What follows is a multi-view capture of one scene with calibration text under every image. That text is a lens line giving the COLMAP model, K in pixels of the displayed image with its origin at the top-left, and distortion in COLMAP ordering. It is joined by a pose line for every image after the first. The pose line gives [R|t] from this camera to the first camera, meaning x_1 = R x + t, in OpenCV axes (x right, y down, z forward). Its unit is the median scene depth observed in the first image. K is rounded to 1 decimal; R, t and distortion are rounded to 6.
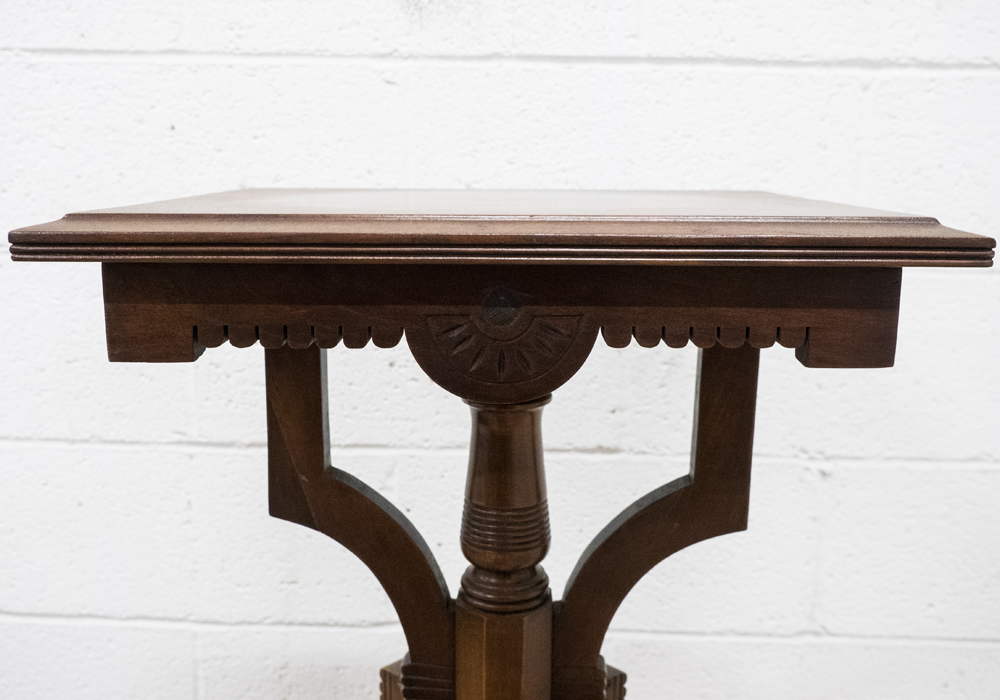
lens RADIAL K [[1013.2, 0, 500.0], [0, 1013.2, 350.0], [0, 0, 1]] dist [0.003868, 0.000604]
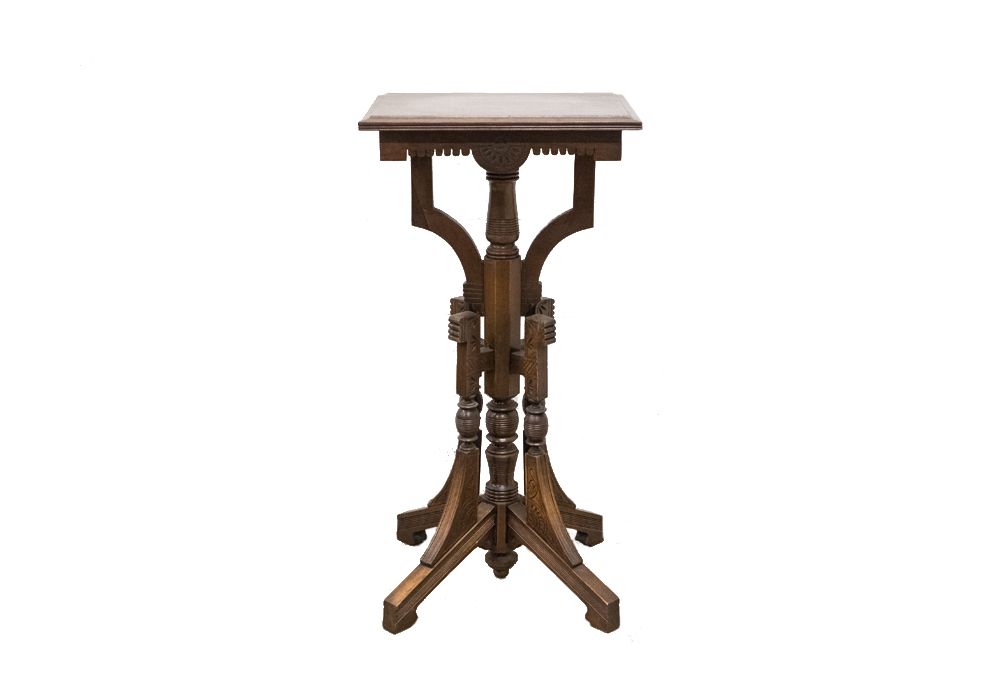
lens RADIAL K [[1760.9, 0, 500.0], [0, 1760.9, 350.0], [0, 0, 1]] dist [-0.035026, -0.042311]
pose [[0.999929, -0.009413, 0.007350, -0.039405], [0.008931, 0.997967, 0.063097, 0.207960], [-0.007929, -0.063026, 0.997980, -3.700363]]
